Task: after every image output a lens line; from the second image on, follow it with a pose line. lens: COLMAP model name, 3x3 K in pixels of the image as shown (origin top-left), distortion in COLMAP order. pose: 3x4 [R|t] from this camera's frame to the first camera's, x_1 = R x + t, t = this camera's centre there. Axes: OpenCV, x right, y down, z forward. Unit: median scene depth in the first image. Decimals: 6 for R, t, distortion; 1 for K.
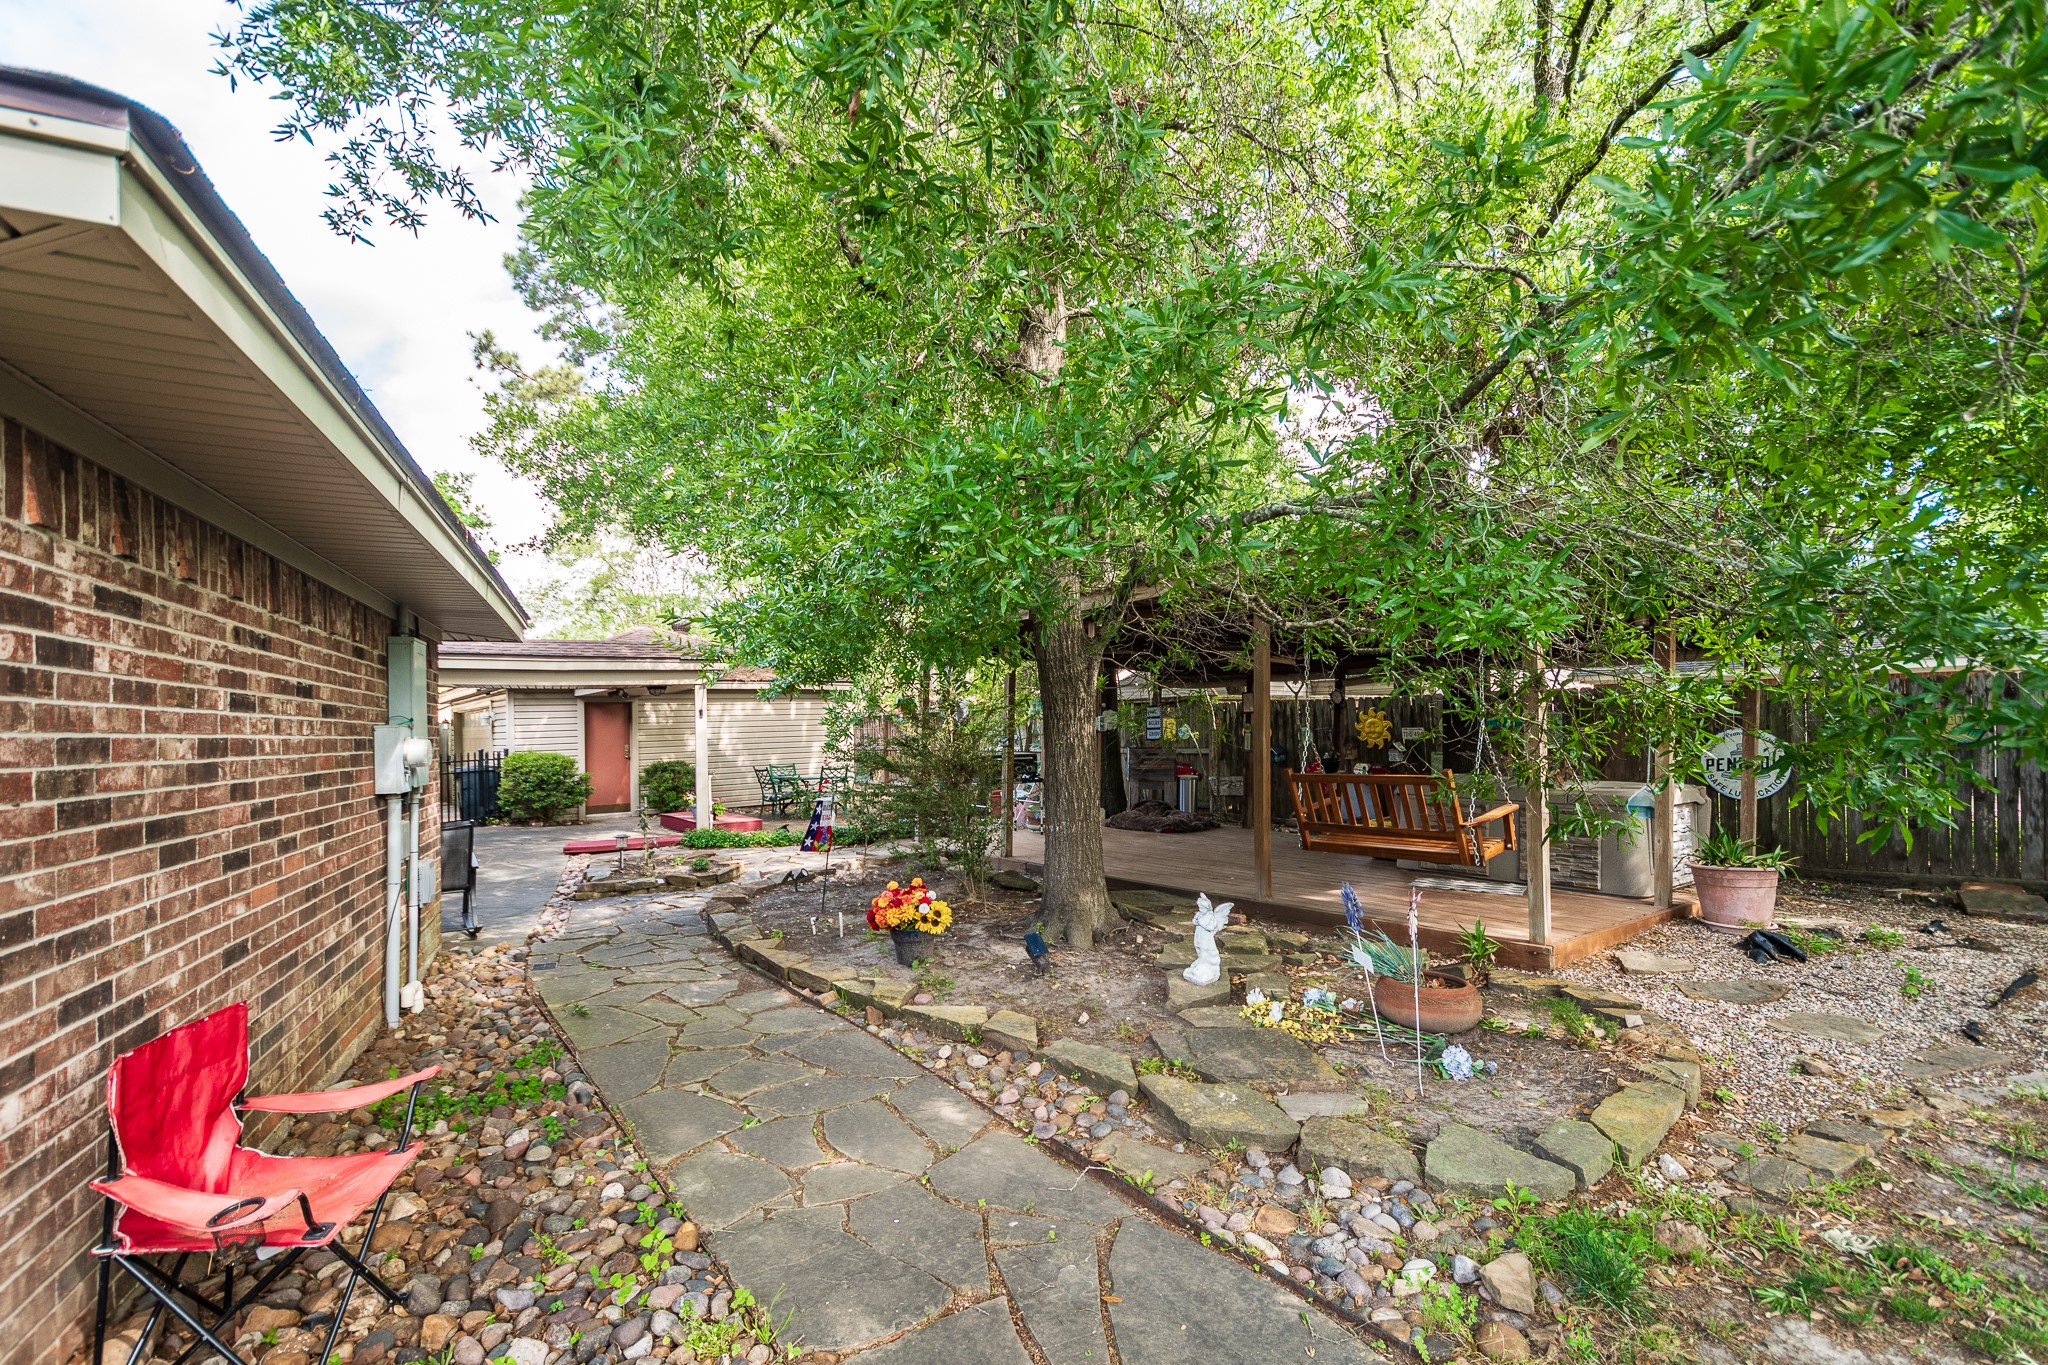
lens RADIAL K [[915.2, 0, 1059.4], [0, 915.2, 714.8], [0, 0, 1]] dist [0.009312, -0.000661]
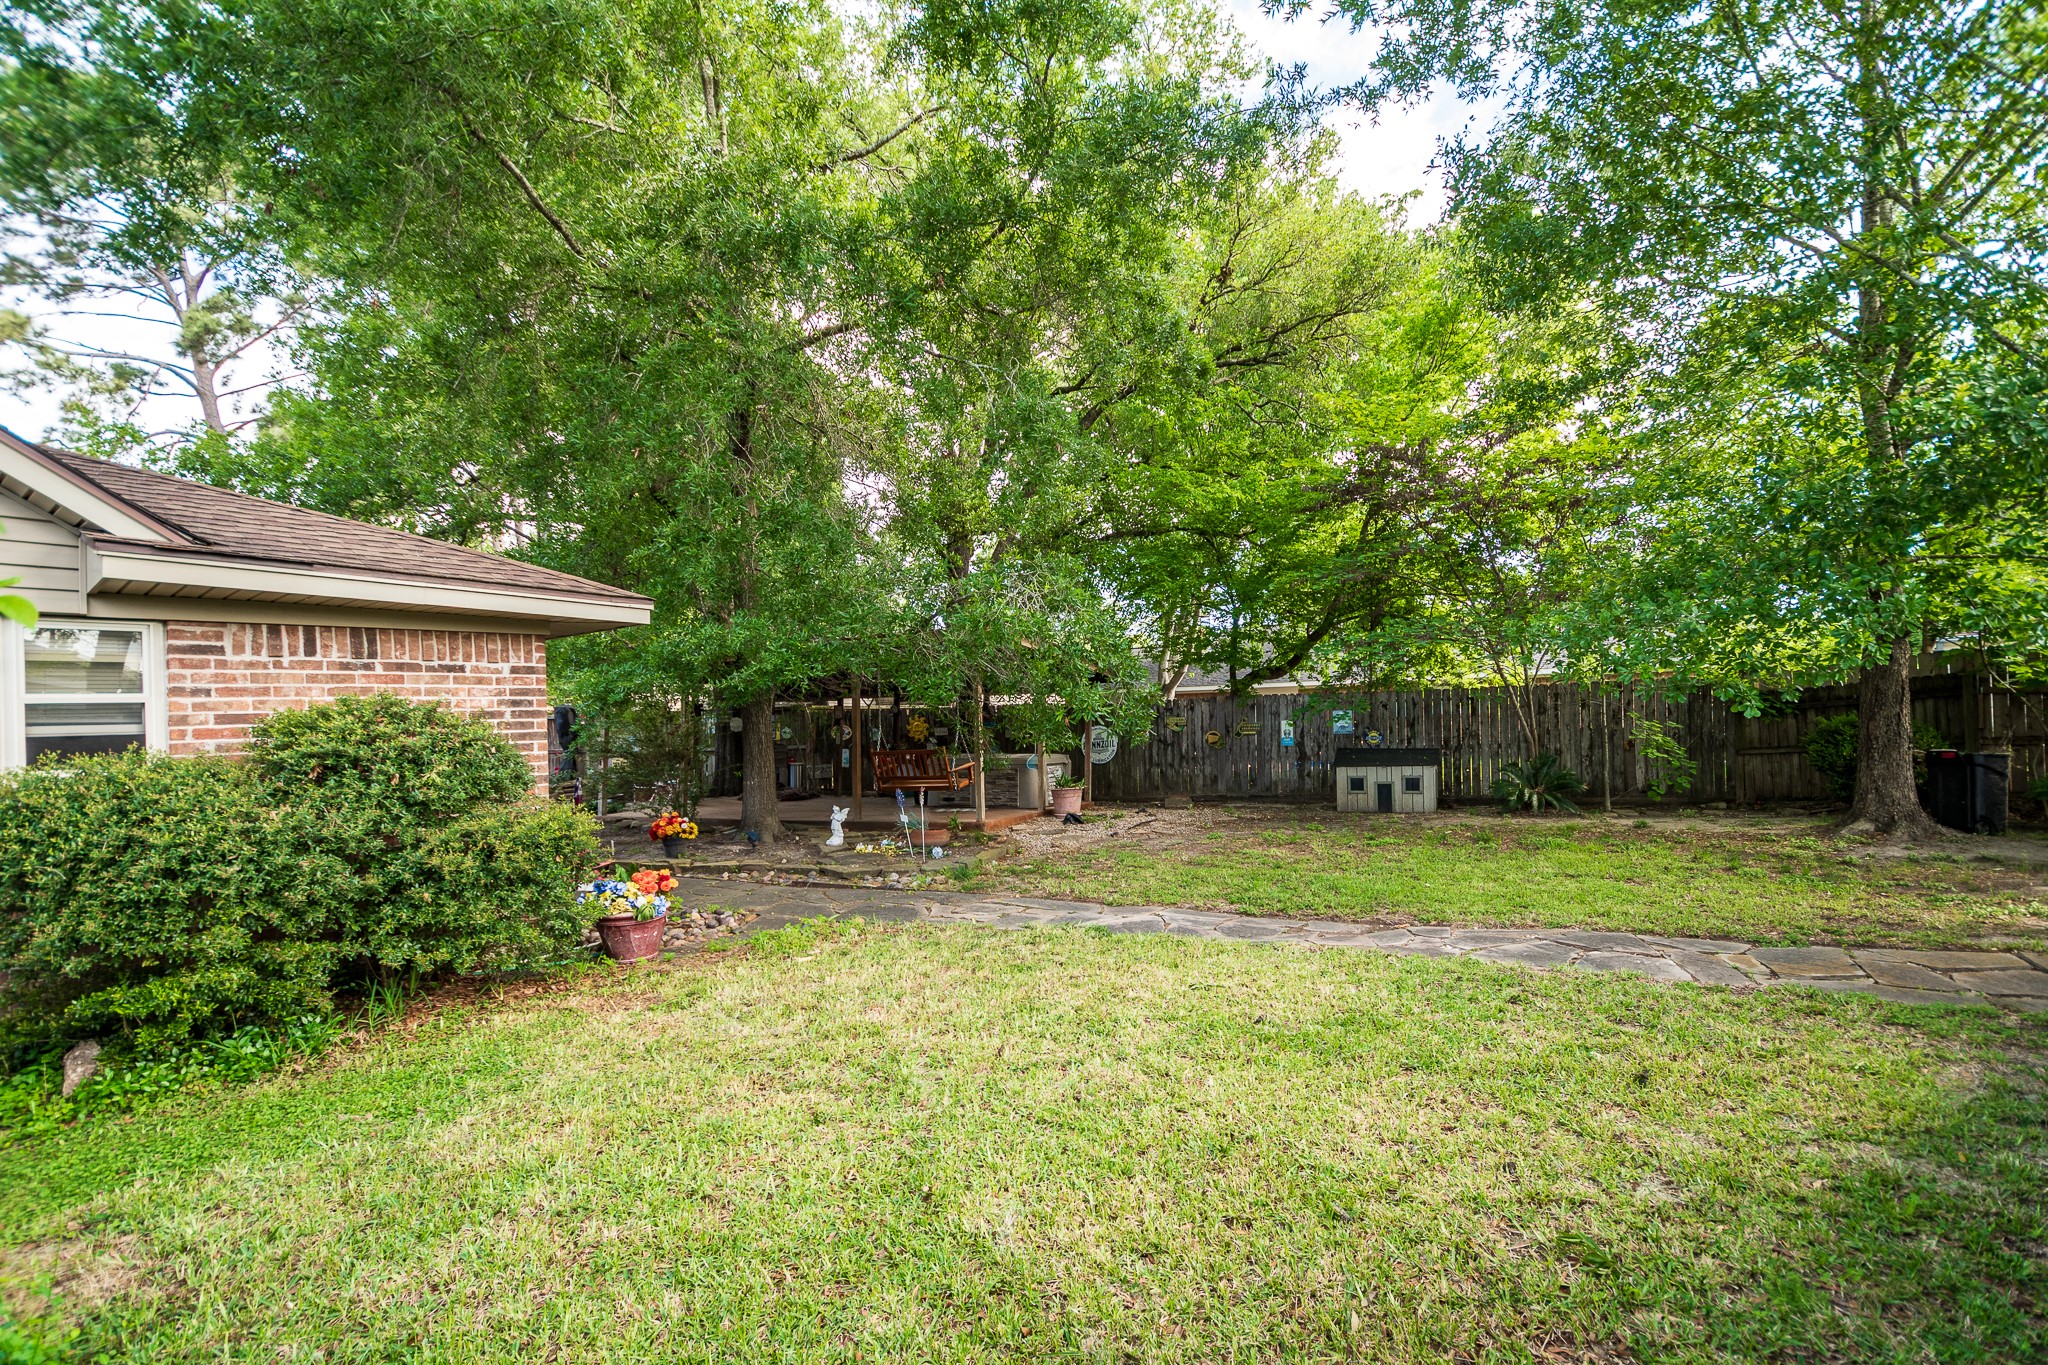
lens RADIAL K [[915.2, 0, 1059.4], [0, 915.2, 714.8], [0, 0, 1]] dist [0.009312, -0.000661]
pose [[0.891685, -0.004157, 0.452638, -0.319818], [0.004272, 0.999991, 0.000768, -0.018389], [-0.452637, 0.001249, 0.891694, -1.076317]]
